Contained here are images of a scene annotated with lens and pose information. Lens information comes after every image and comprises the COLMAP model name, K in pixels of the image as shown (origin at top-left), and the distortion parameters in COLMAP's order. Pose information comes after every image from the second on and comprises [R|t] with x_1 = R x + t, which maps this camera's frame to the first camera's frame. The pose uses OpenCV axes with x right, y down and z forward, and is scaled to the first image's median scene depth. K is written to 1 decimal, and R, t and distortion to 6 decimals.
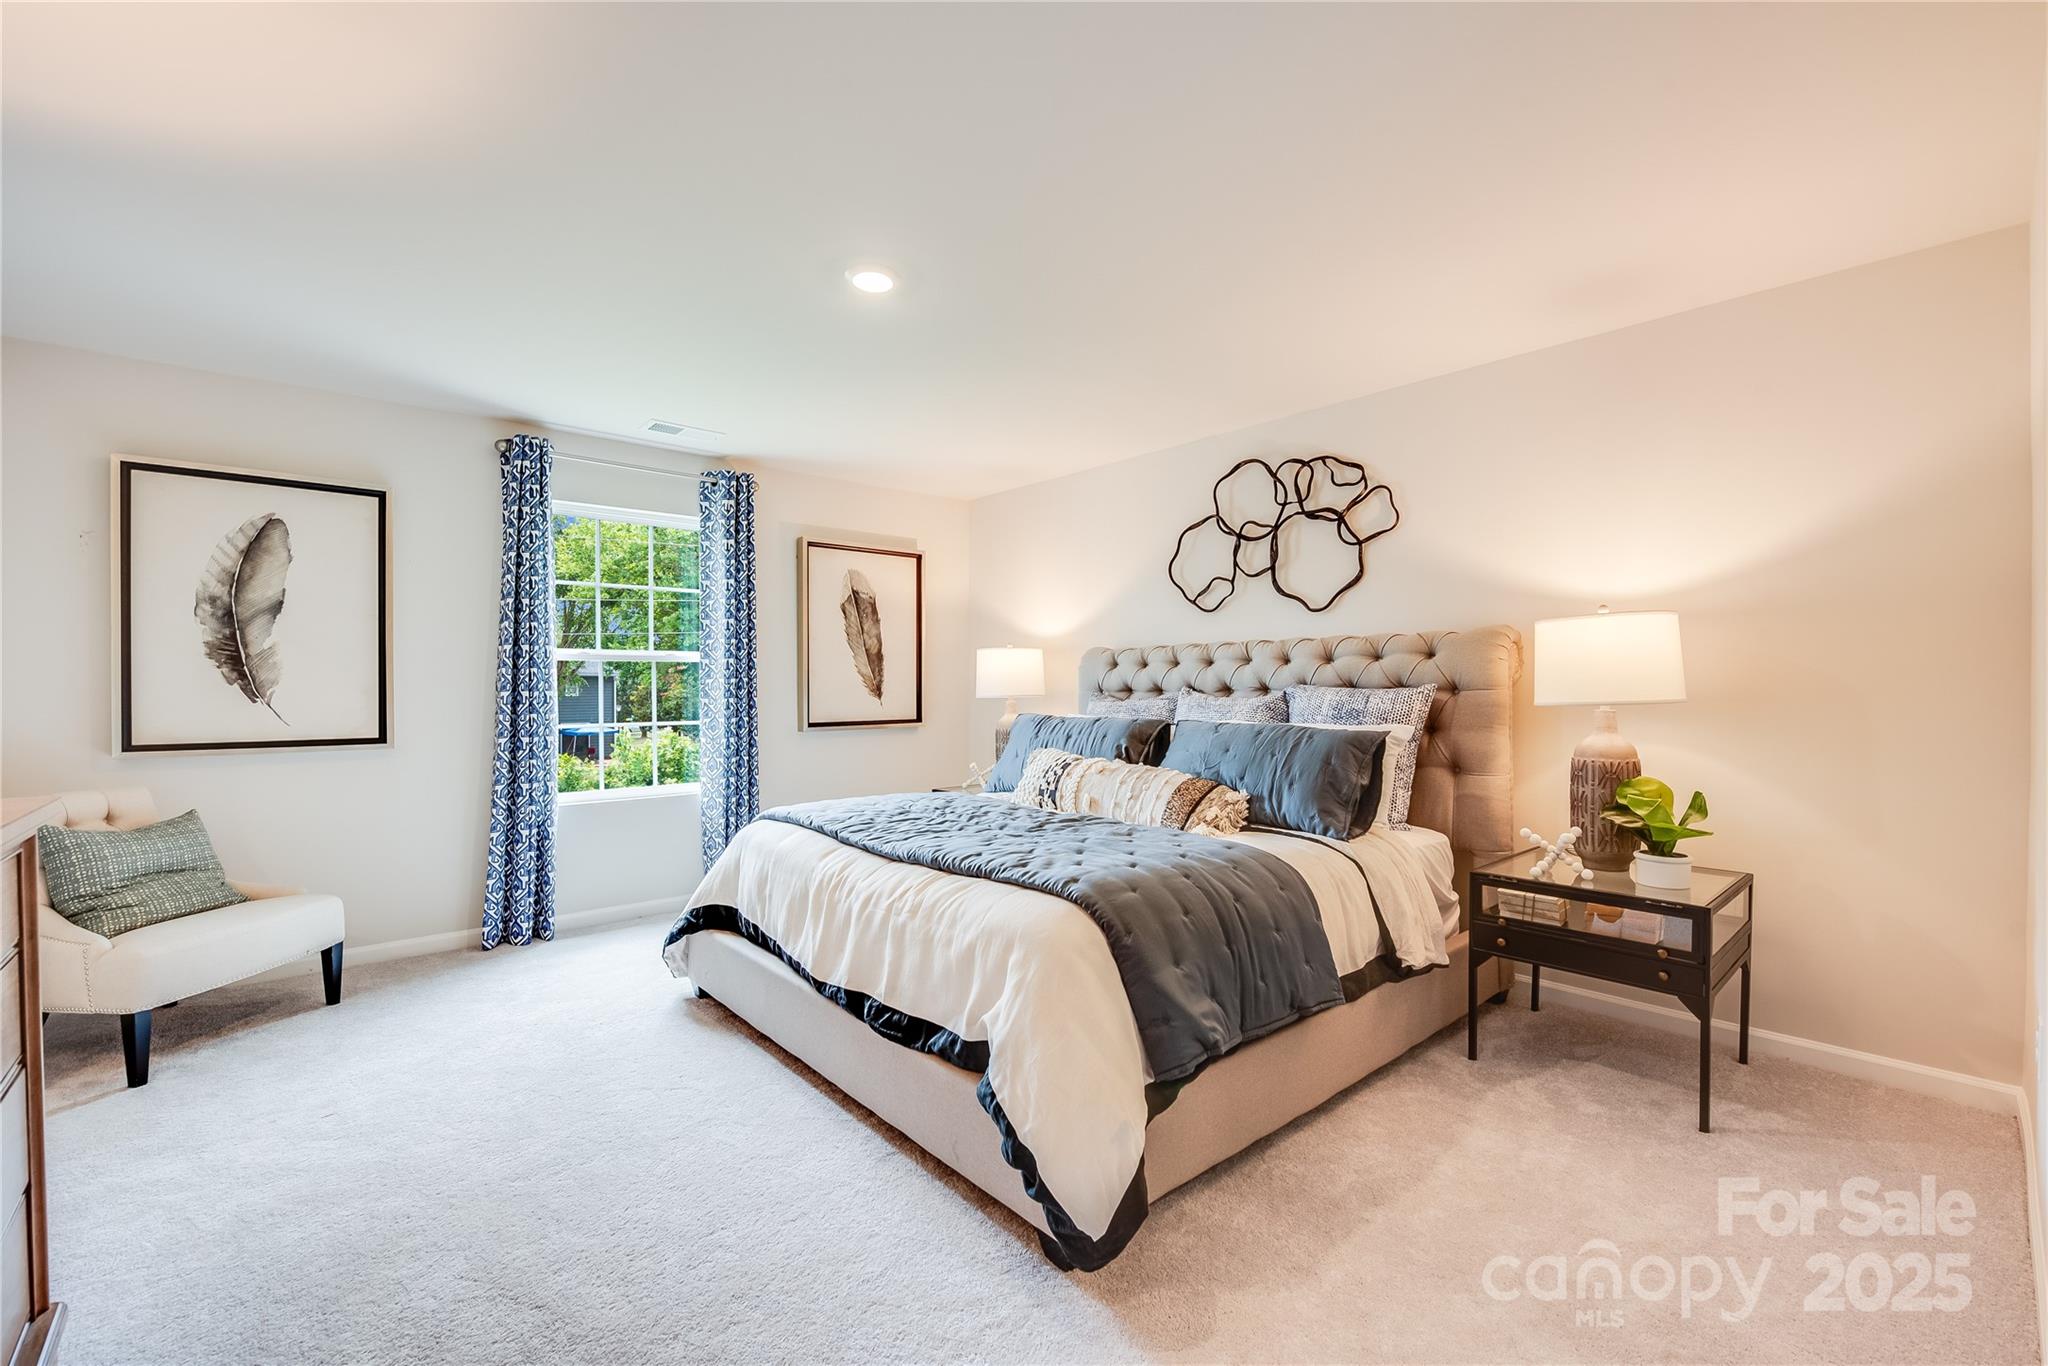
lens RADIAL K [[860.7, 0, 1027.1], [0, 860.7, 682.0], [0, 0, 1]] dist [0.010522, -0.000077]
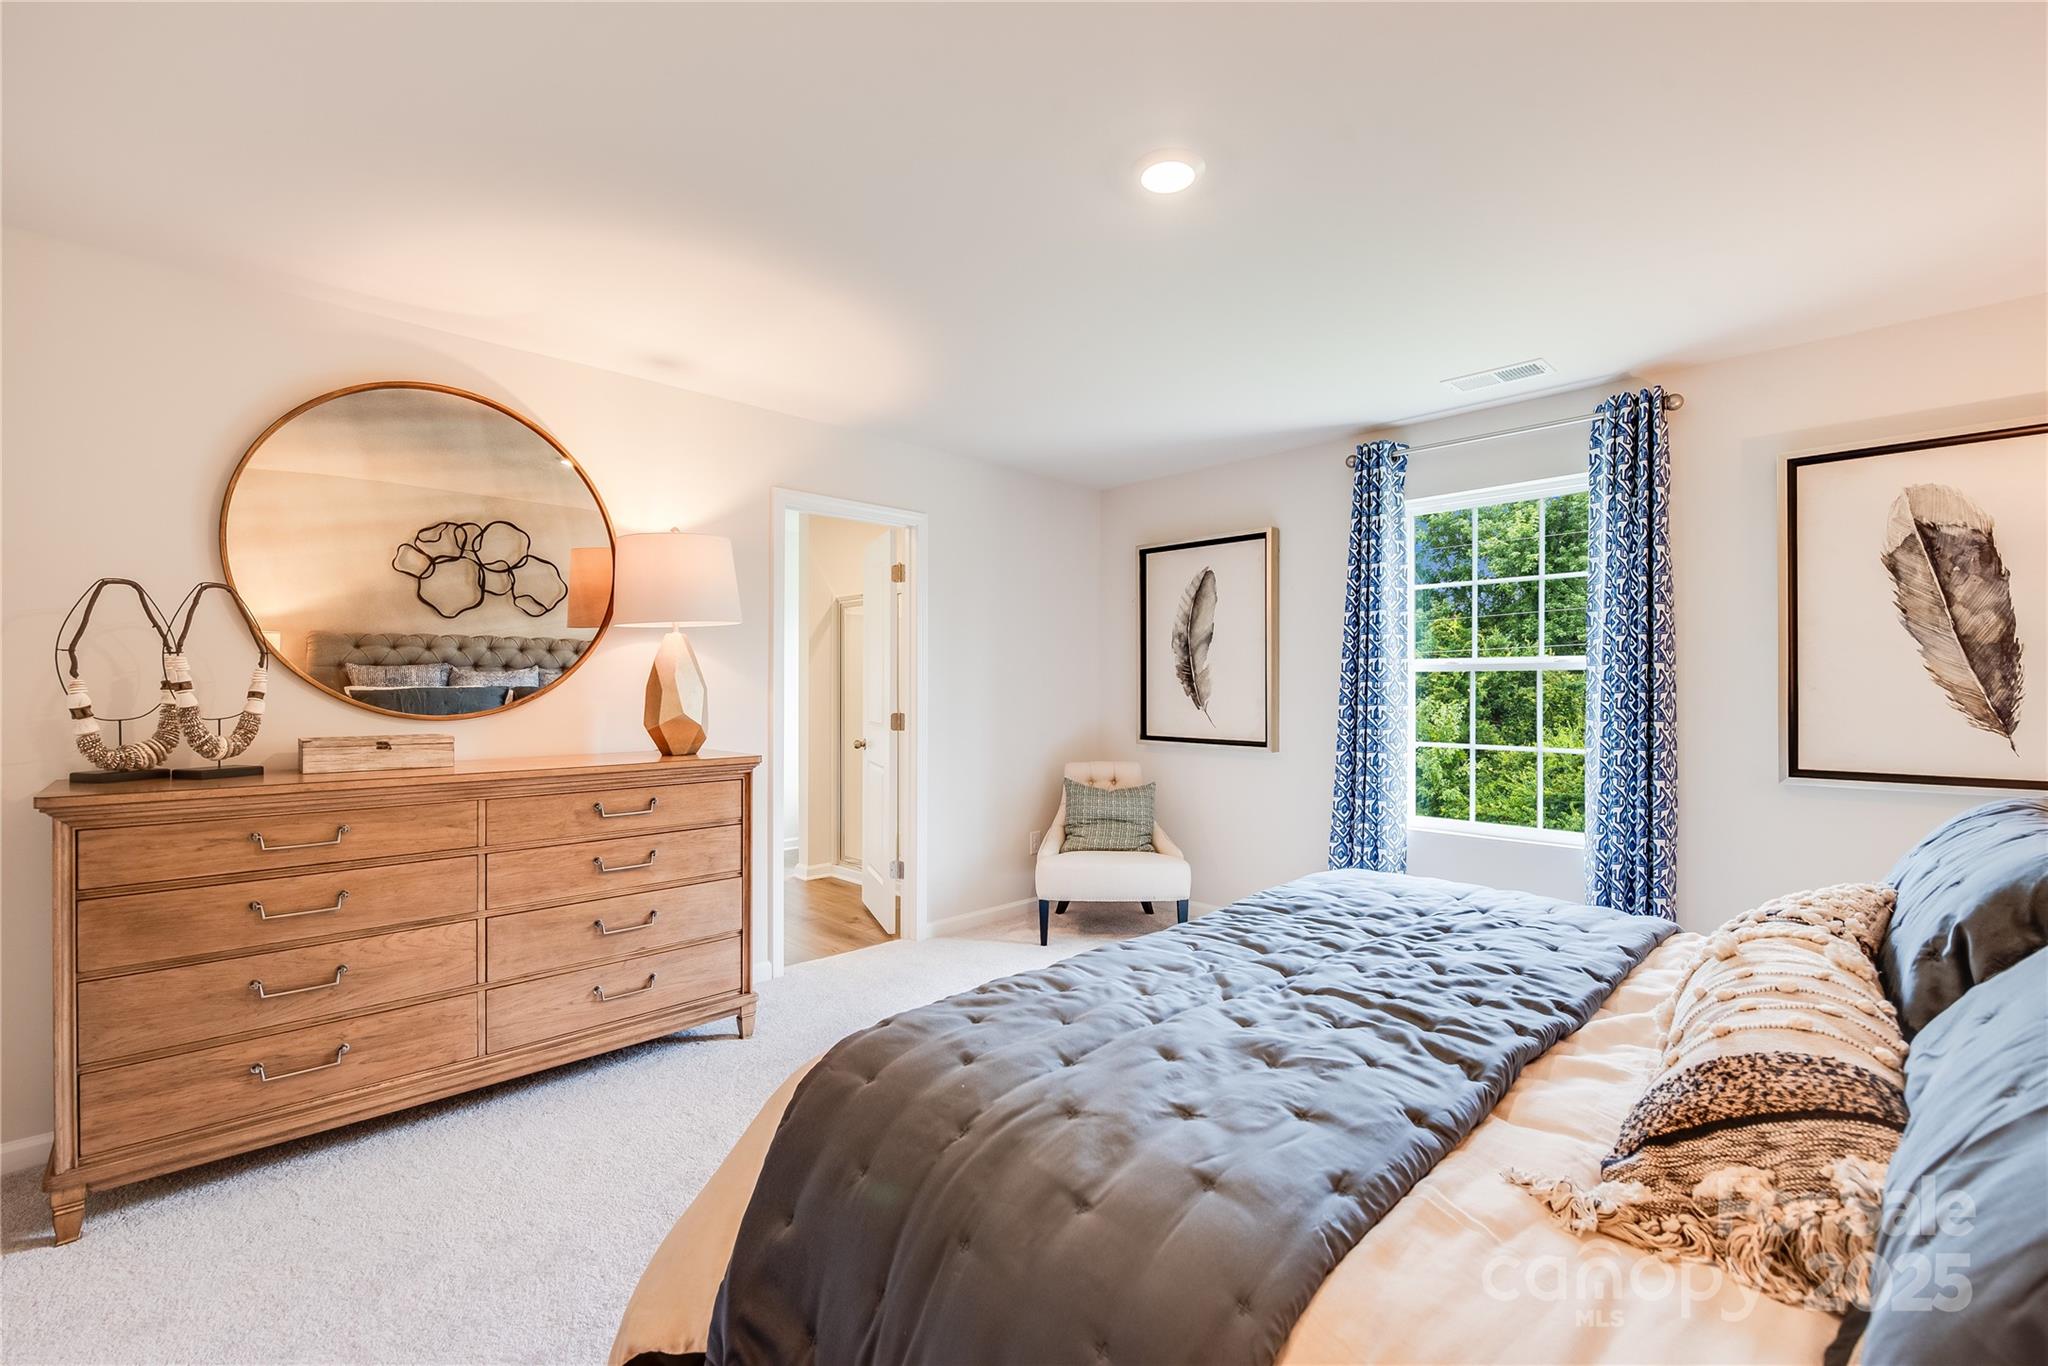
lens RADIAL K [[860.7, 0, 1028.2], [0, 860.7, 691.2], [0, 0, 1]] dist [0.010522, -0.000077]
pose [[0.075266, 0.010160, -0.997112, 0.335136], [0.003460, 0.999939, 0.010450, -0.015278], [0.997157, -0.004236, 0.075226, 0.496966]]
